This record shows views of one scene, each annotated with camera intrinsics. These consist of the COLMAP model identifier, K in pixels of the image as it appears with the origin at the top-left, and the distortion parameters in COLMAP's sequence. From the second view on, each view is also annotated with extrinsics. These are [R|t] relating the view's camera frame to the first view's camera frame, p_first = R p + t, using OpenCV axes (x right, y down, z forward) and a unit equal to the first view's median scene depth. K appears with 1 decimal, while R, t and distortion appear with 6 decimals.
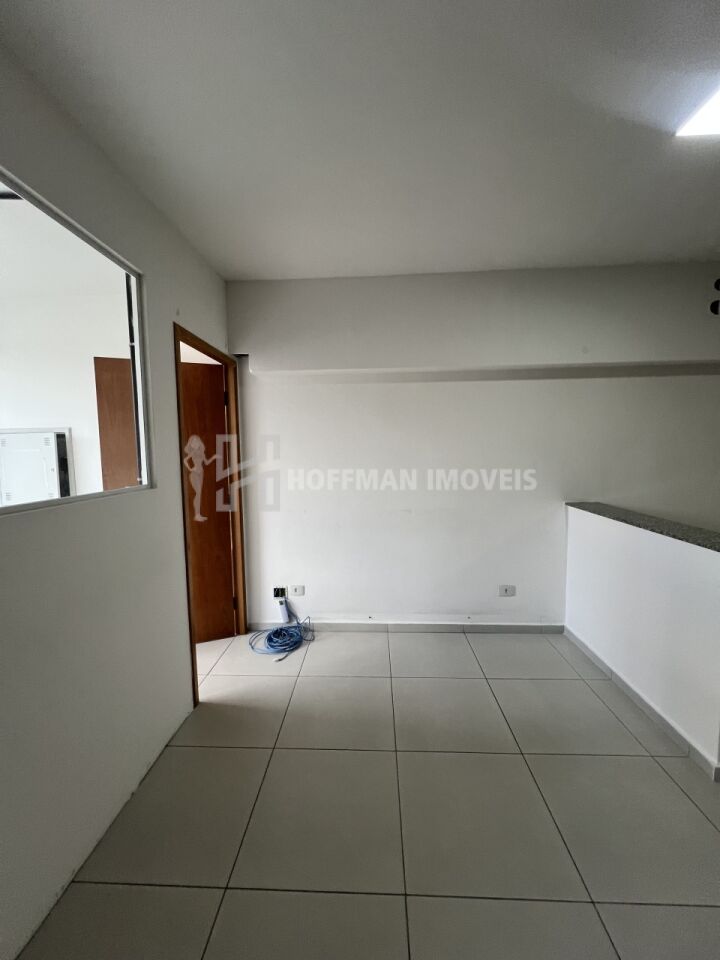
lens RADIAL K [[383.7, 0, 358.0], [0, 383.7, 480.4], [0, 0, 1]] dist [-0.000965, 0.000151]
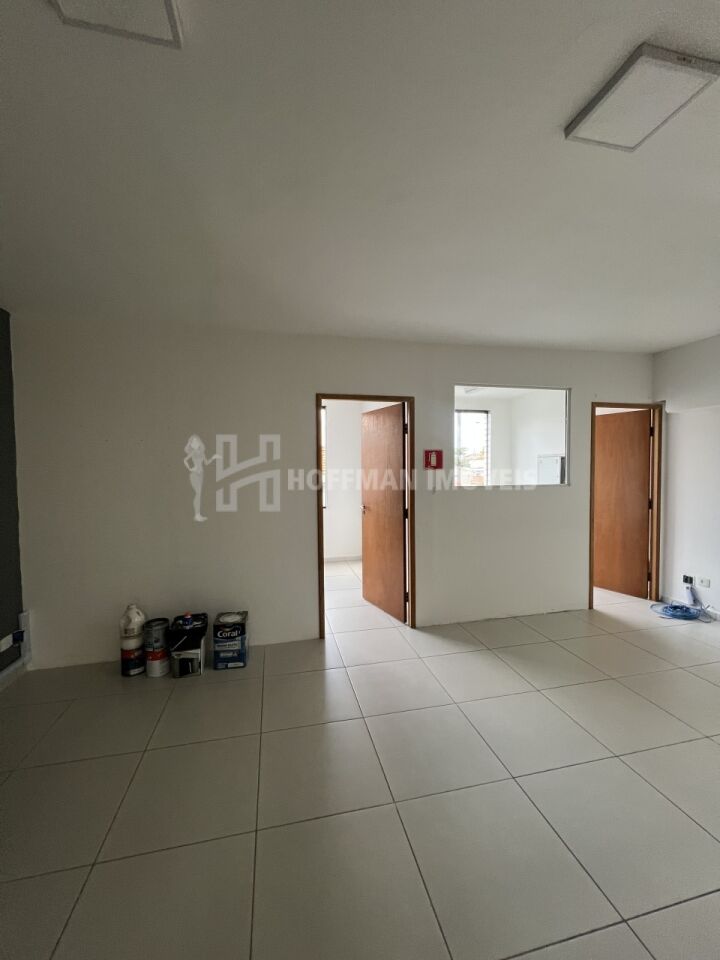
lens RADIAL K [[383.7, 0, 358.0], [0, 383.7, 480.4], [0, 0, 1]] dist [-0.000965, 0.000151]
pose [[0.264180, 0.047516, -0.963302, 0.769825], [-0.074336, 0.996818, 0.028783, 0.009658], [0.961605, 0.064004, 0.266871, -0.442374]]
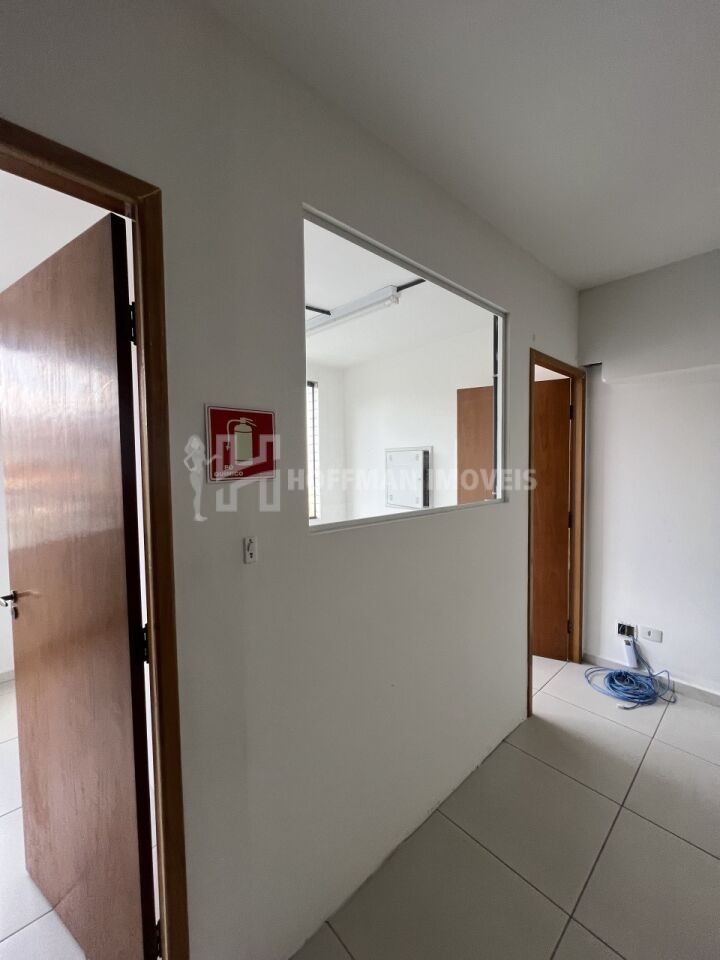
lens RADIAL K [[383.7, 0, 358.0], [0, 383.7, 480.4], [0, 0, 1]] dist [-0.000965, 0.000151]
pose [[0.705964, 0.038621, -0.707194, -0.034829], [-0.055699, 0.998447, -0.001076, -0.011290], [0.706054, 0.040150, 0.707019, -0.055793]]
